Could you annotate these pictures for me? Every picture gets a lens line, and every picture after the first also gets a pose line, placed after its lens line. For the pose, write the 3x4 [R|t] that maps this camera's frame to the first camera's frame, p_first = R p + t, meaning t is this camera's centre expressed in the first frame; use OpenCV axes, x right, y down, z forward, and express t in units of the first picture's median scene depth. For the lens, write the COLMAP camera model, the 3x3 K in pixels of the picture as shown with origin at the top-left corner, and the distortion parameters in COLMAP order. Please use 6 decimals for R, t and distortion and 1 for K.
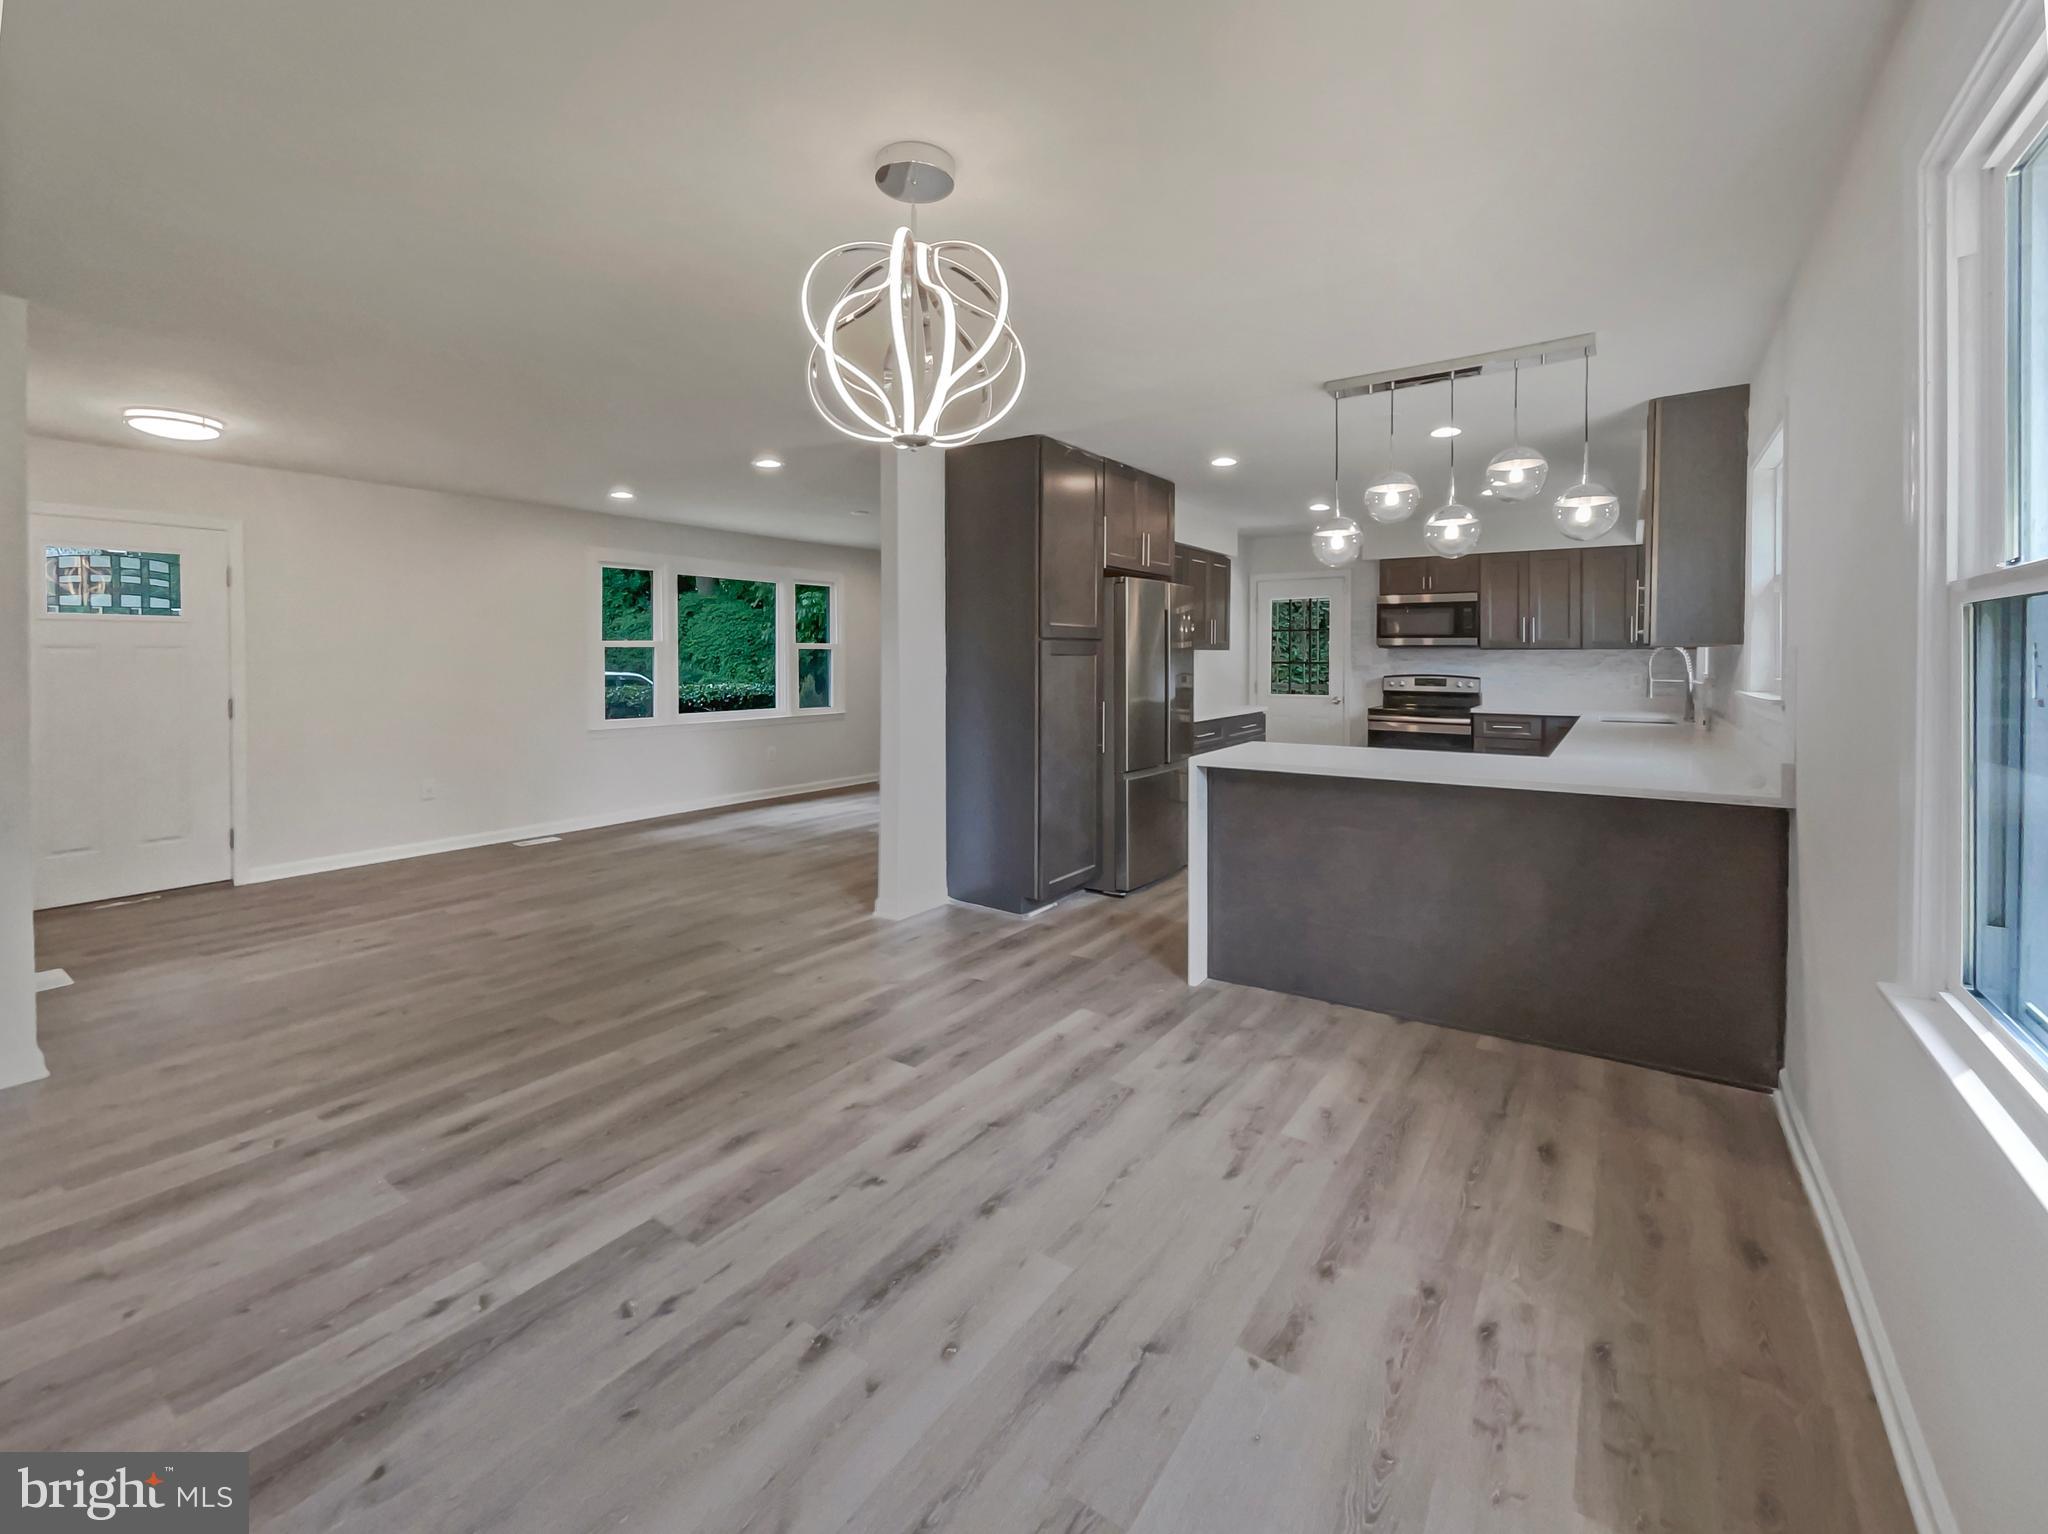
lens RADIAL K [[826.9, 0, 1033.9], [0, 826.9, 655.6], [0, 0, 1]] dist [0.001543, 0.000119]
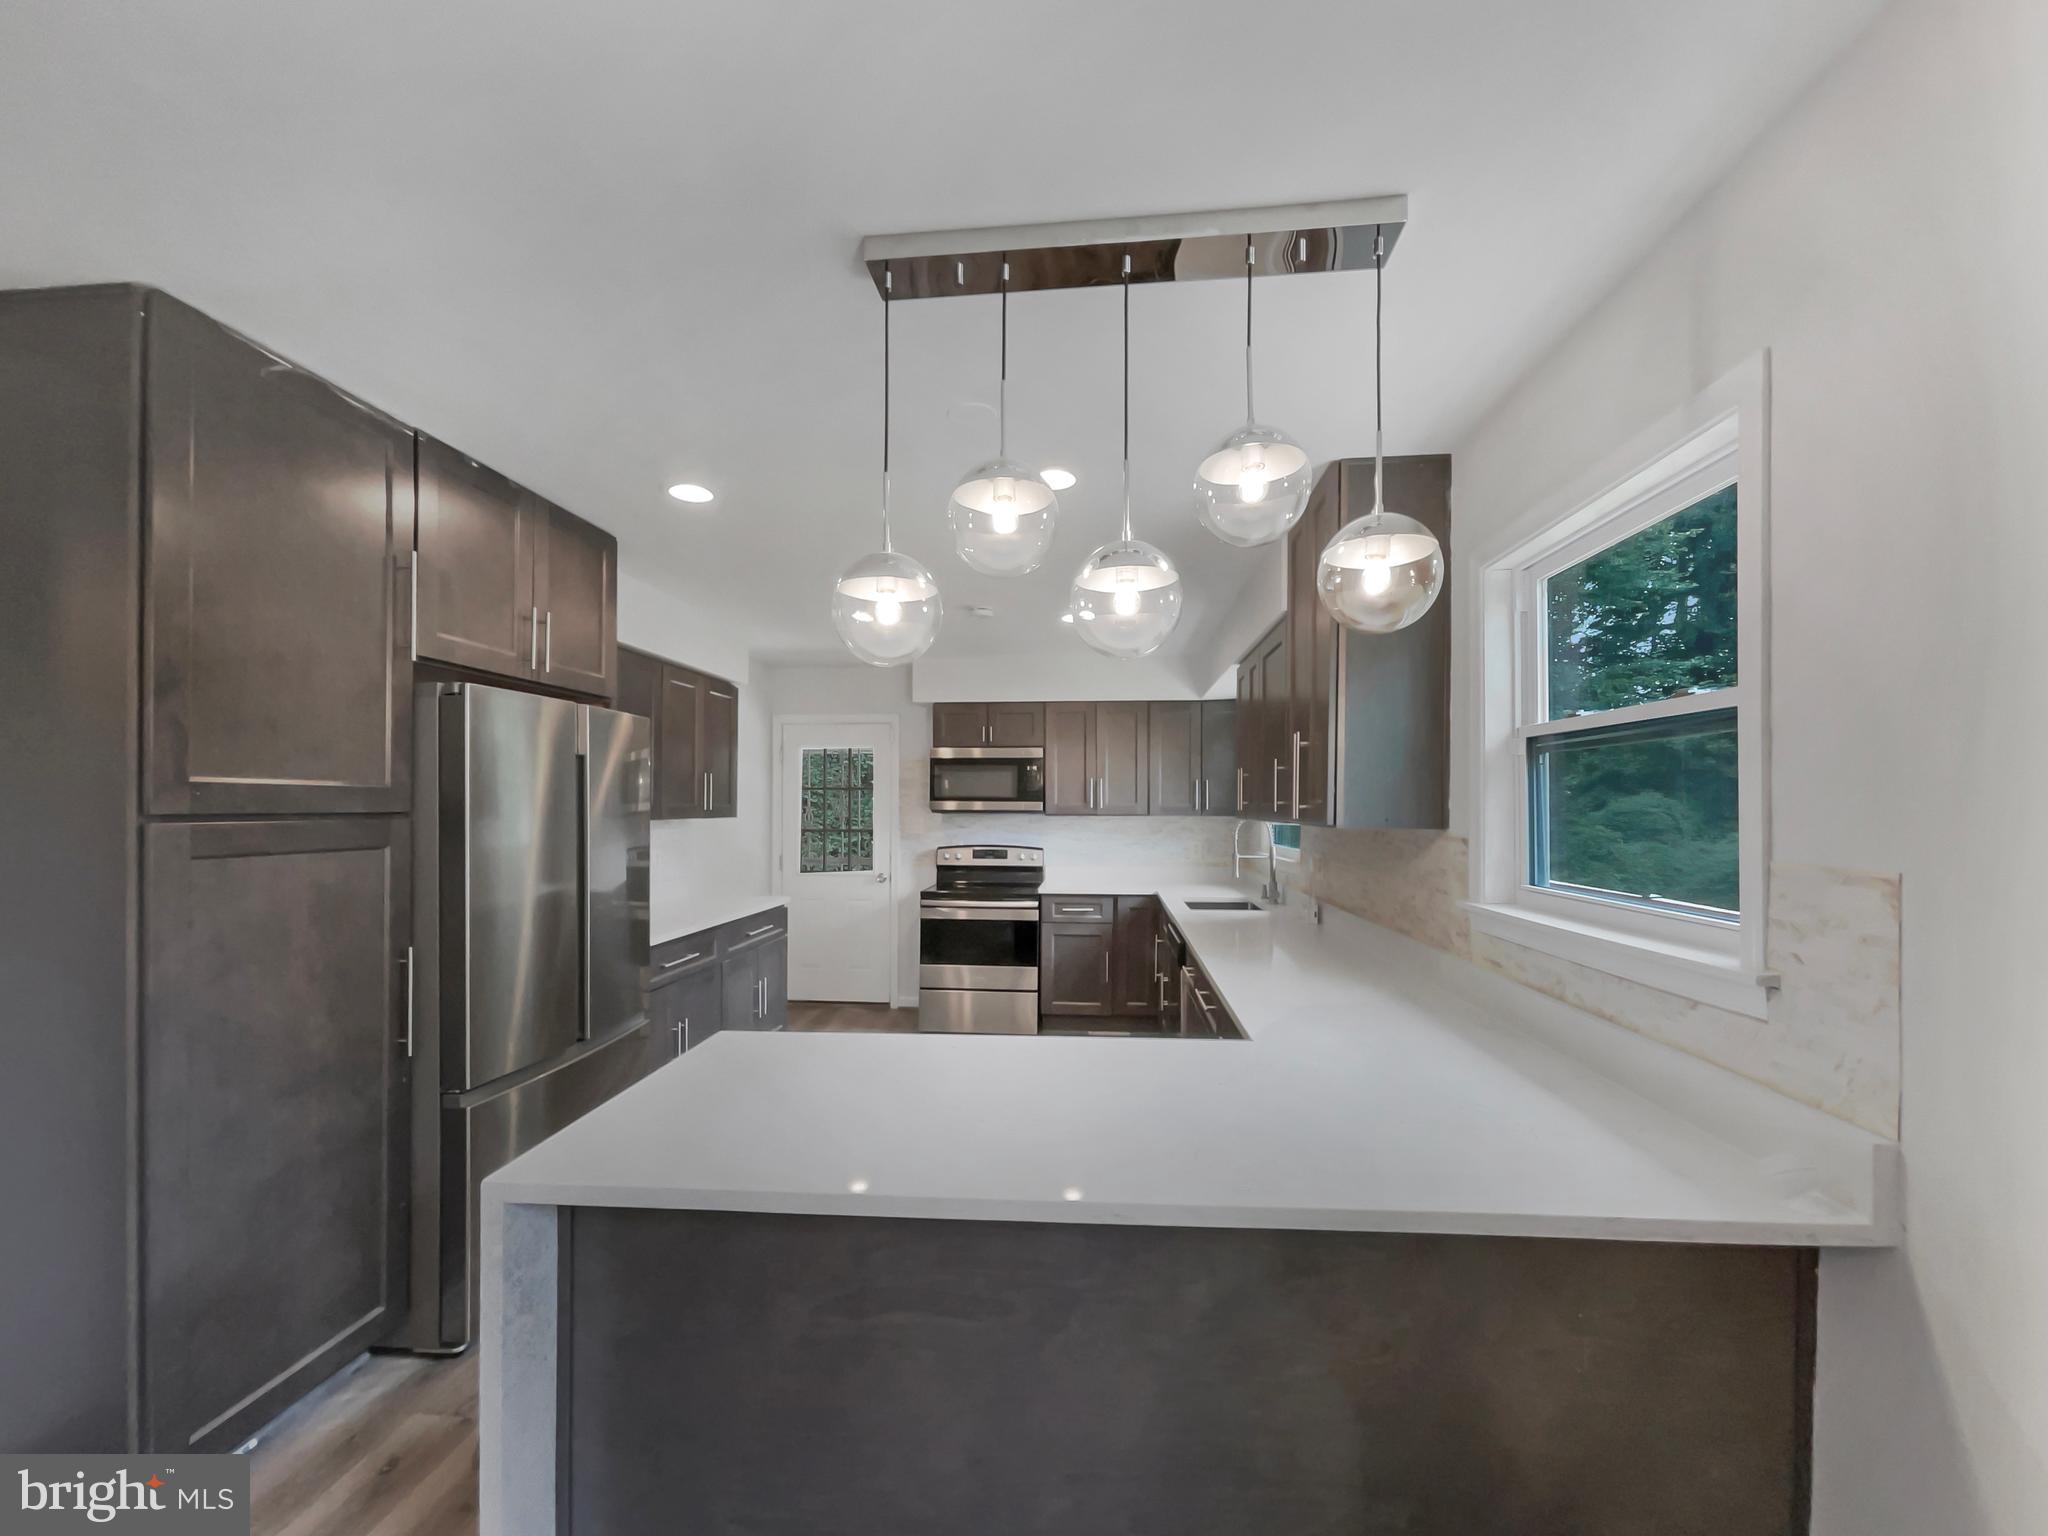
lens RADIAL K [[826.9, 0, 1026.6], [0, 826.9, 801.6], [0, 0, 1]] dist [0.001543, 0.000119]
pose [[0.864339, 0.002444, 0.502904, 0.099540], [0.001229, 0.999975, -0.006972, -0.015193], [-0.502908, 0.006645, 0.864314, 0.278392]]
